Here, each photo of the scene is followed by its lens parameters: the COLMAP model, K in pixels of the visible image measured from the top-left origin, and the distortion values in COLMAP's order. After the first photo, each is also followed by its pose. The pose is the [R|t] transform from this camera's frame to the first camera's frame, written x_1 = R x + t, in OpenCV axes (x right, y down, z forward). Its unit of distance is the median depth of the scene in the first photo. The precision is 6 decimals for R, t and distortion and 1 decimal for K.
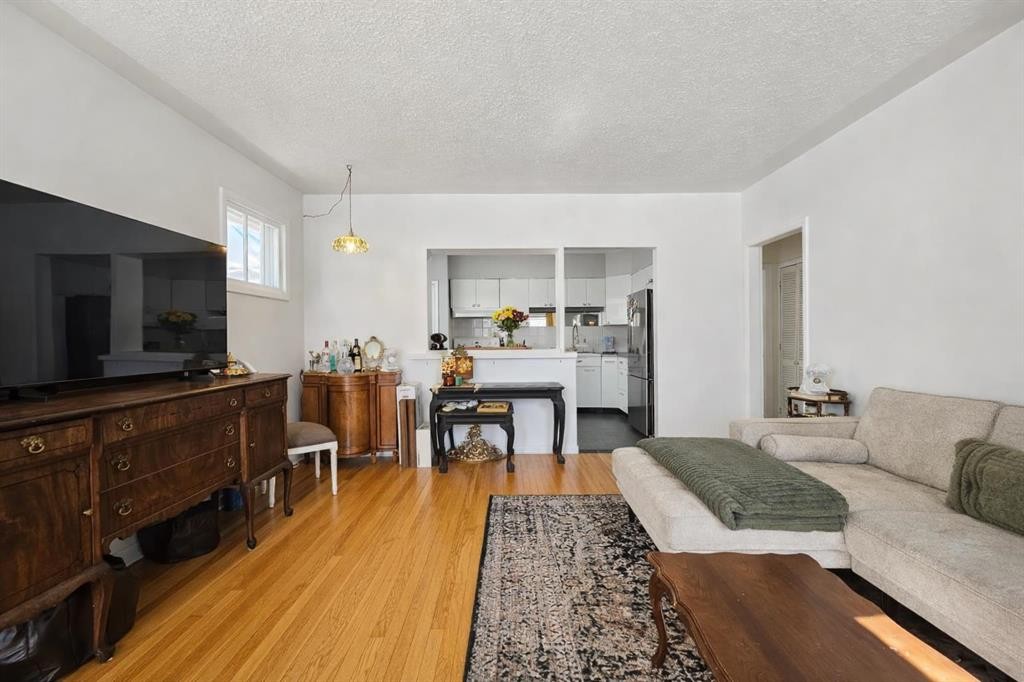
lens RADIAL K [[431.7, 0, 512.0], [0, 431.7, 341.0], [0, 0, 1]] dist [-0.000680, -0.000241]
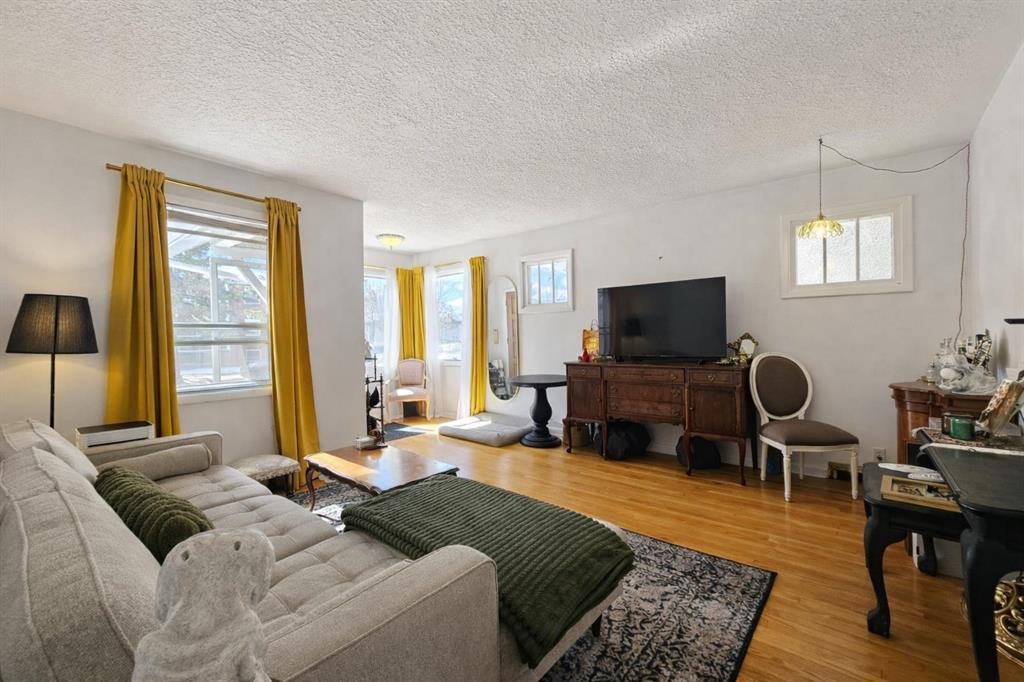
lens RADIAL K [[431.7, 0, 512.0], [0, 431.7, 341.0], [0, 0, 1]] dist [-0.000680, -0.000241]
pose [[-0.628299, 0.028056, -0.777466, 0.556824], [0.018796, 0.999605, 0.020882, -0.025548], [0.777745, -0.001493, -0.628578, 0.837927]]
